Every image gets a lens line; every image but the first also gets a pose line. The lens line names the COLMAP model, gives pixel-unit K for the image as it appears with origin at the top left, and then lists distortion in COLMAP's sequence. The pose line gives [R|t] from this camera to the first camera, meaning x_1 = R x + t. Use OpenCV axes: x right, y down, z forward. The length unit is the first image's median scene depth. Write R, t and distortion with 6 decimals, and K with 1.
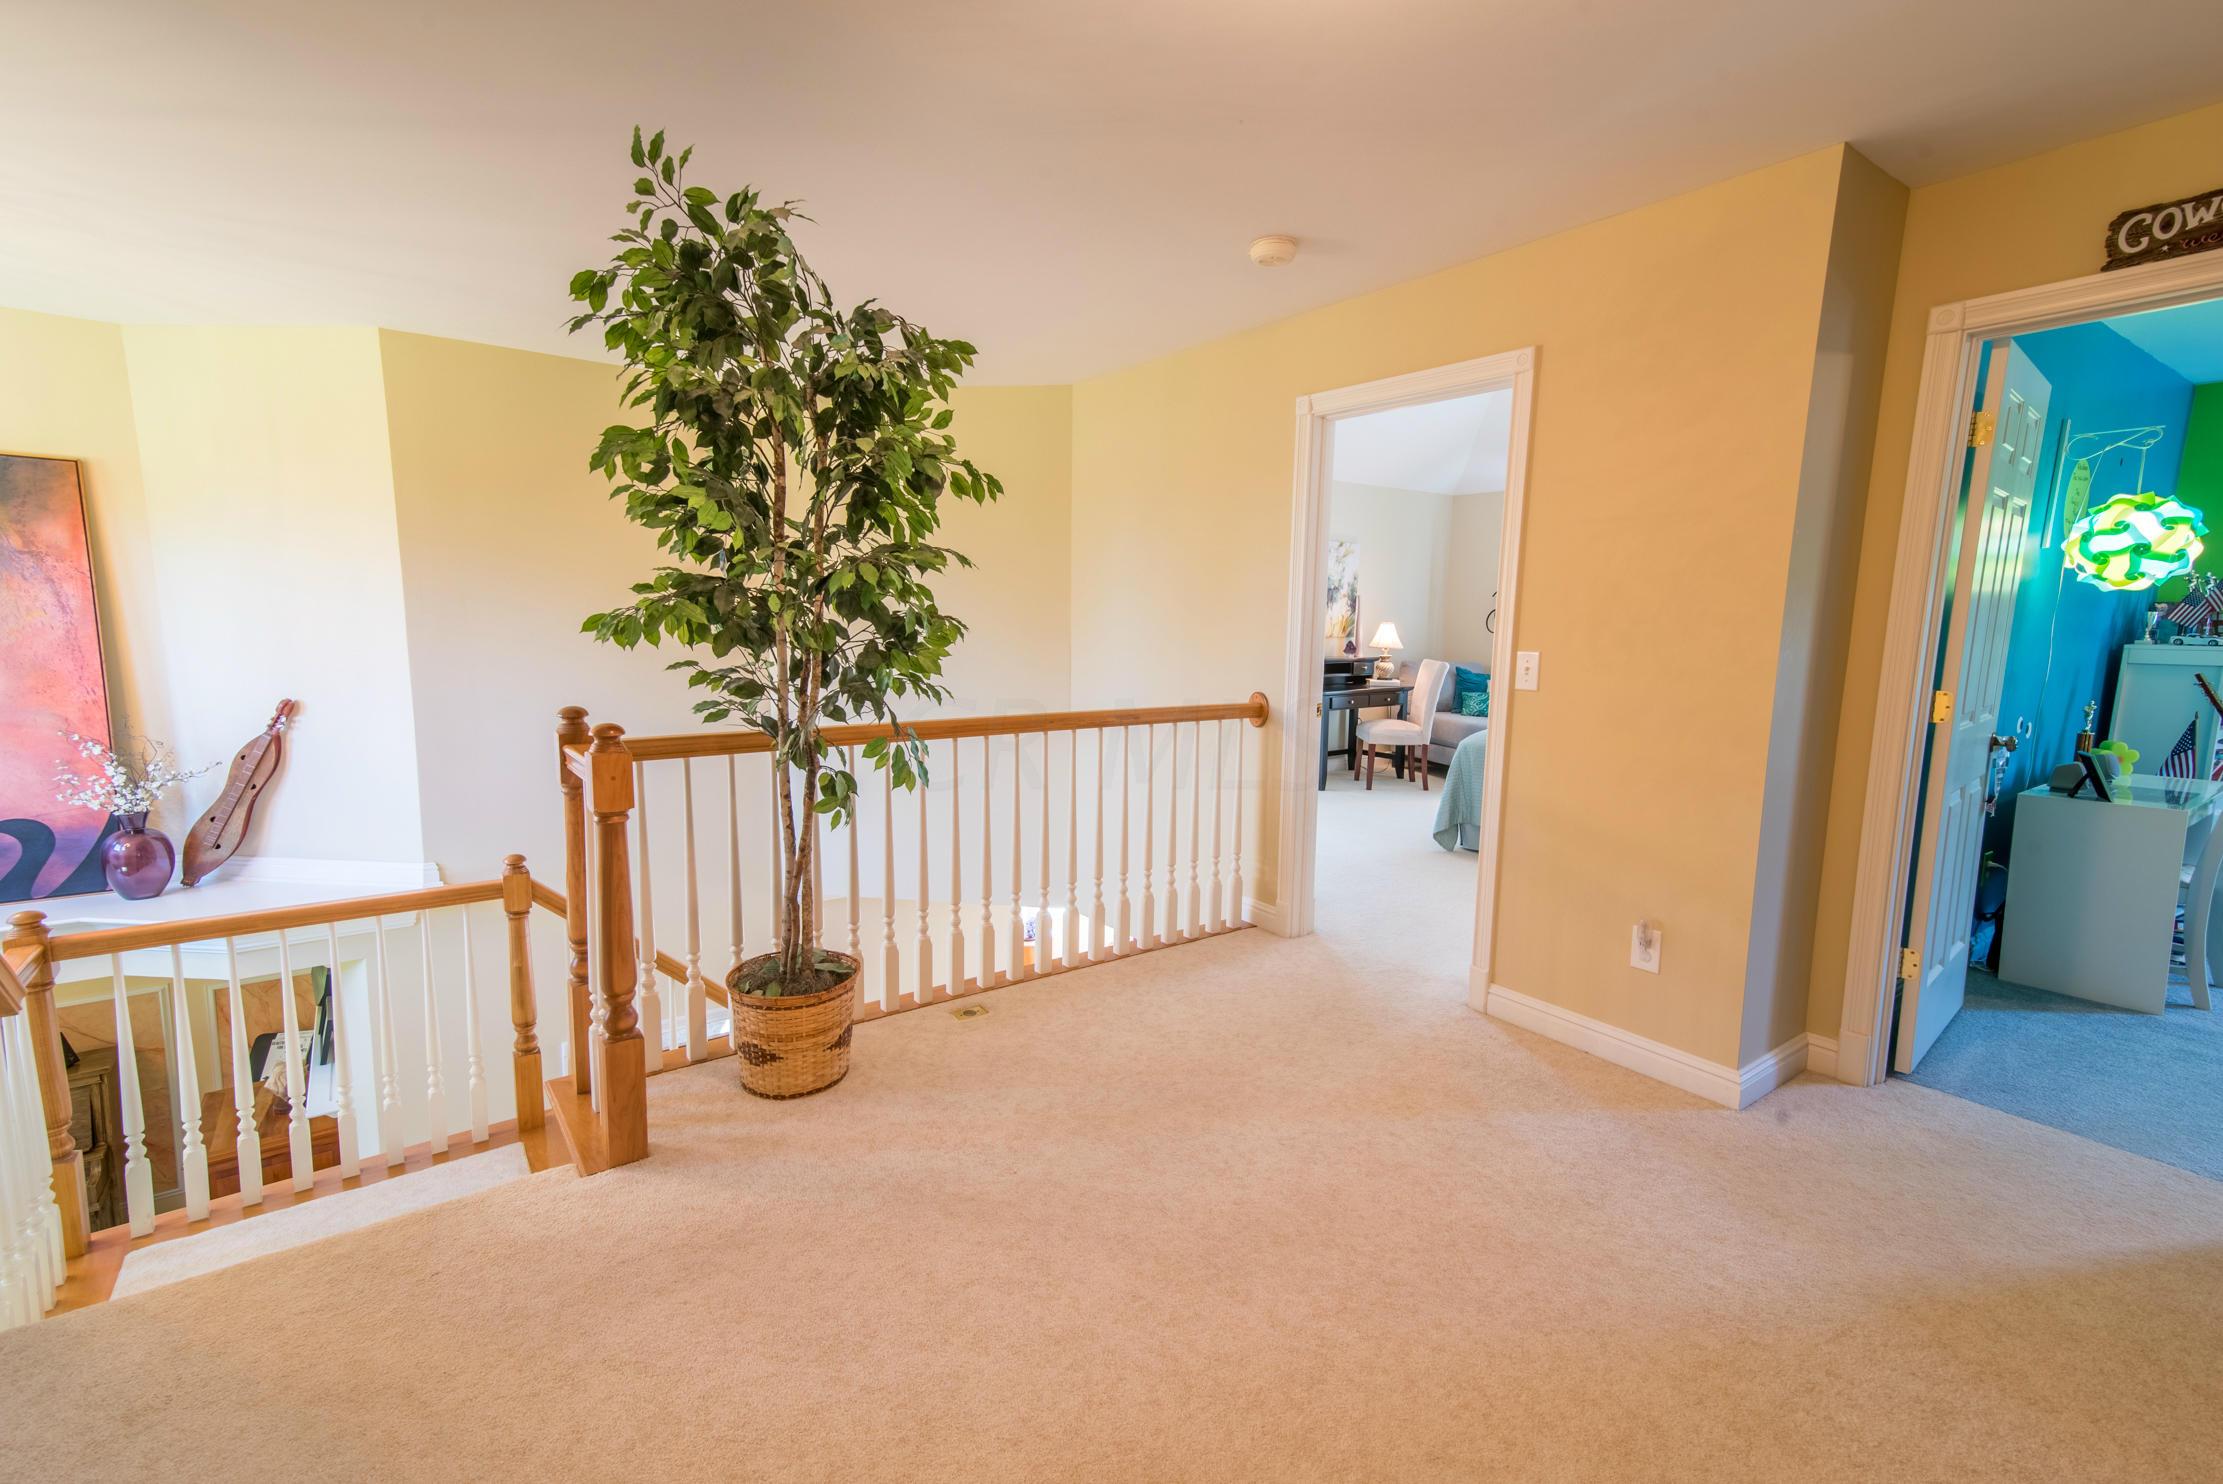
lens RADIAL K [[984.4, 0, 1123.7], [0, 984.4, 742.2], [0, 0, 1]] dist [0.038892, 0.000185]
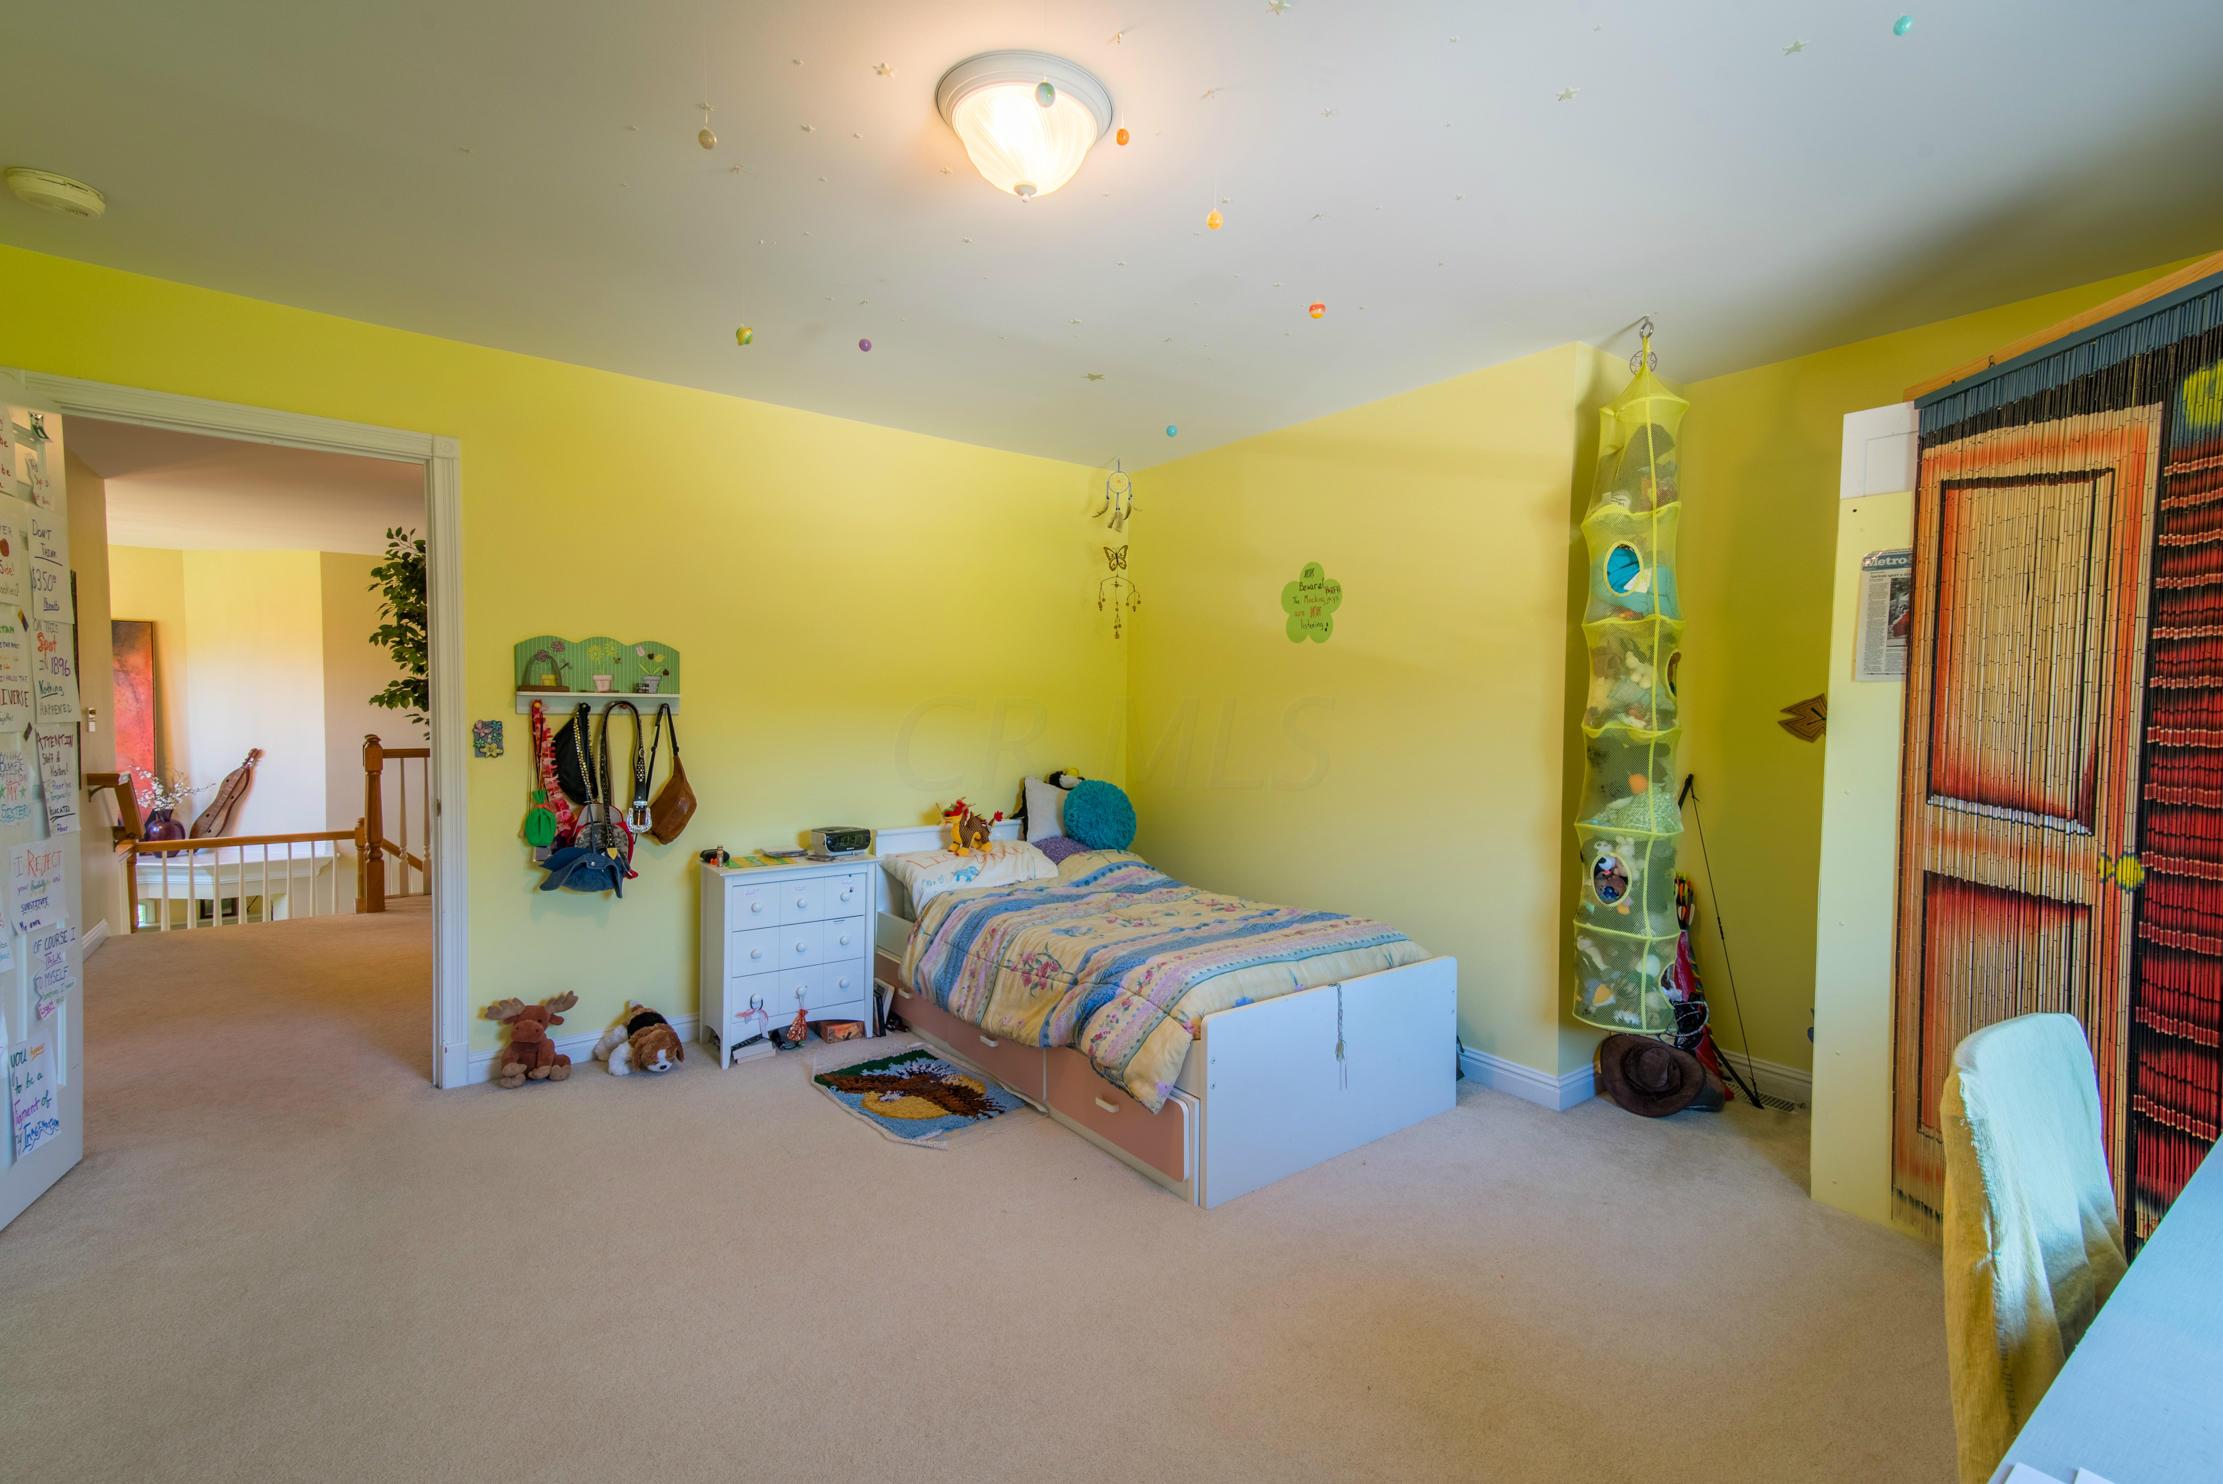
lens RADIAL K [[995.7, 0, 1140.3], [0, 995.7, 736.2], [0, 0, 1]] dist [0.040572, -0.000123]
pose [[0.999876, -0.010529, 0.011688, 0.762349], [0.011602, 0.995321, -0.095924, 0.135547], [-0.010623, 0.096048, 0.995320, -0.877024]]
